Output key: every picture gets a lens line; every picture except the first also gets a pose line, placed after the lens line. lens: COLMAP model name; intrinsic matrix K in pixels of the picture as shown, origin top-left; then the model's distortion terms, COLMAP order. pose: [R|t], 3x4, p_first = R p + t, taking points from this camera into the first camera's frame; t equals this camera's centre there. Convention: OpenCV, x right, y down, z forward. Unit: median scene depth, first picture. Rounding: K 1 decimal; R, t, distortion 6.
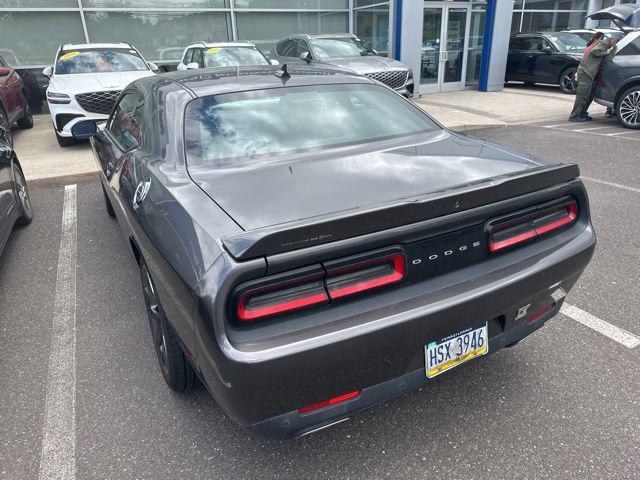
lens RADIAL K [[439.0, 0, 324.0], [0, 439.0, 240.4], [0, 0, 1]] dist [0.005826, -0.009121]
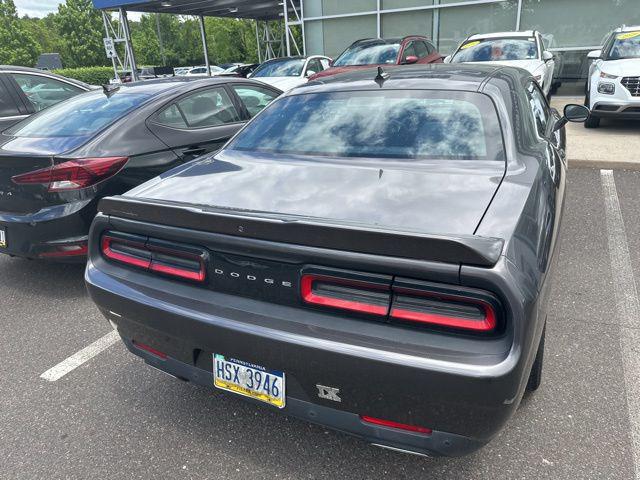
lens RADIAL K [[434.3, 0, 324.0], [0, 434.3, 237.5], [0, 0, 1]] dist [0.027473, -0.031139]
pose [[0.591083, 0.295142, -0.750675, 0.857591], [-0.273338, 0.948879, 0.157843, -0.200901], [0.758886, 0.111890, 0.641540, 0.409420]]
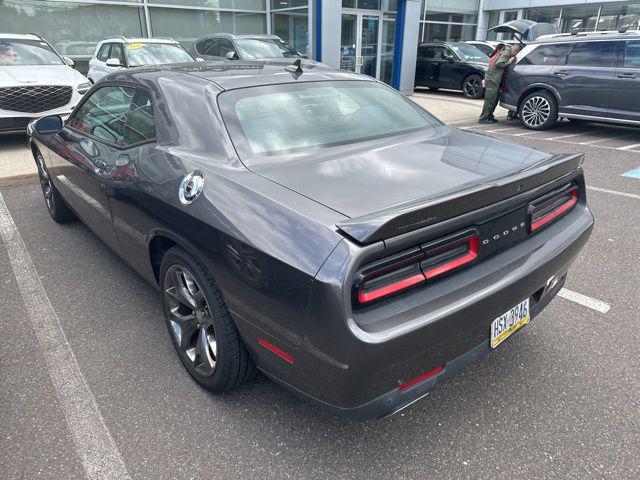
lens RADIAL K [[436.9, 0, 320.0], [0, 436.9, 240.0], [0, 0, 1]] dist [0.008229, -0.010923]
pose [[0.978785, -0.047349, 0.199342, -0.068357], [0.048453, 0.998825, -0.000659, 0.004190], [-0.199077, 0.010304, 0.979930, 0.002351]]
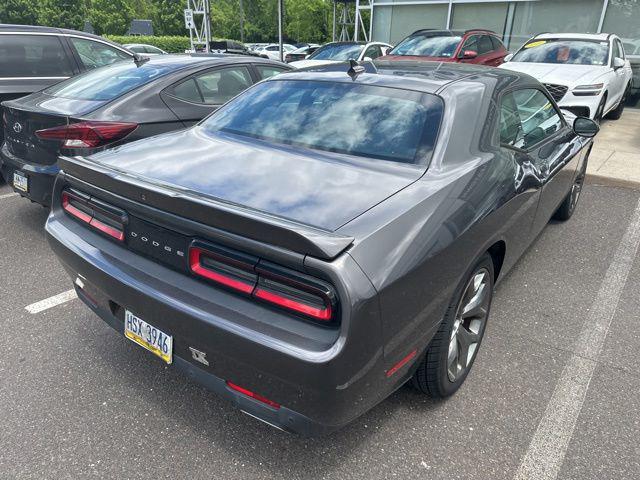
lens RADIAL K [[436.9, 0, 320.0], [0, 436.9, 240.0], [0, 0, 1]] dist [0.008229, -0.010923]
pose [[0.436587, 0.394056, -0.808772, 1.048515], [-0.374457, 0.896996, 0.234904, -0.301195], [0.818030, 0.200295, 0.539174, 0.612198]]
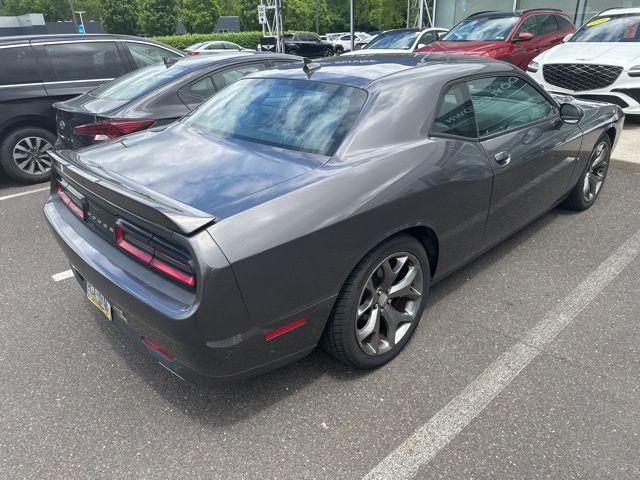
lens RADIAL K [[434.3, 0, 324.0], [0, 434.3, 237.5], [0, 0, 1]] dist [0.027473, -0.031139]
pose [[0.285082, 0.417752, -0.862677, 1.279717], [-0.347534, 0.883831, 0.313149, -0.449209], [0.893280, 0.210536, 0.397147, 0.880056]]
